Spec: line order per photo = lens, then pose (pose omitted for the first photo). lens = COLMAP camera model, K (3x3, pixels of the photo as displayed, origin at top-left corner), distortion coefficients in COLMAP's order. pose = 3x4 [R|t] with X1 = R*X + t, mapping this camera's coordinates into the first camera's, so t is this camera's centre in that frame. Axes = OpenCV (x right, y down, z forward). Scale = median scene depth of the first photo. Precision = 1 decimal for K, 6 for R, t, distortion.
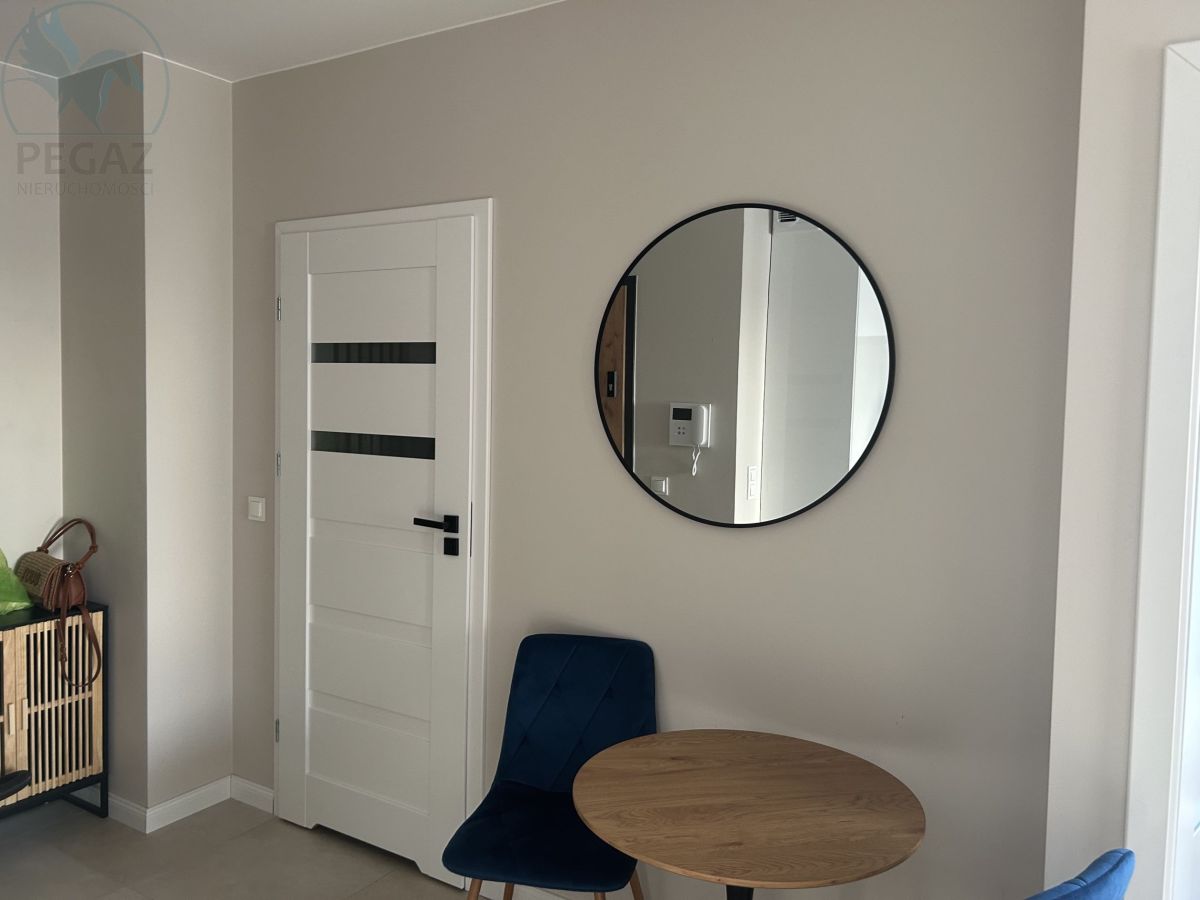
lens RADIAL K [[902.3, 0, 600.9], [0, 902.3, 446.5], [0, 0, 1]] dist [0.047307, -0.057073]
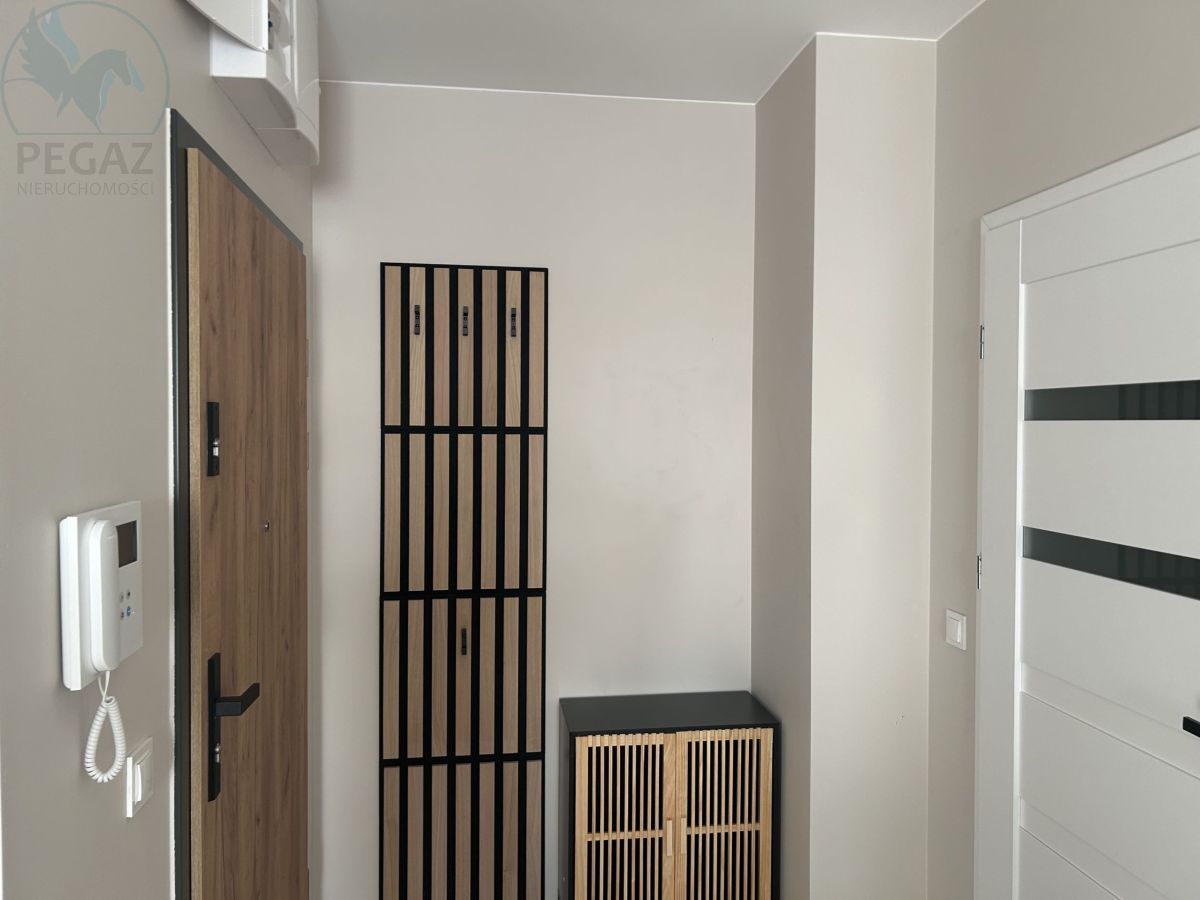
lens RADIAL K [[902.3, 0, 607.6], [0, 902.3, 449.6], [0, 0, 1]] dist [0.047307, -0.057073]
pose [[0.643950, 0.000154, -0.765068, -0.017138], [-0.036336, 0.998878, -0.030382, -0.041670], [0.764205, 0.047364, 0.643232, 0.359814]]
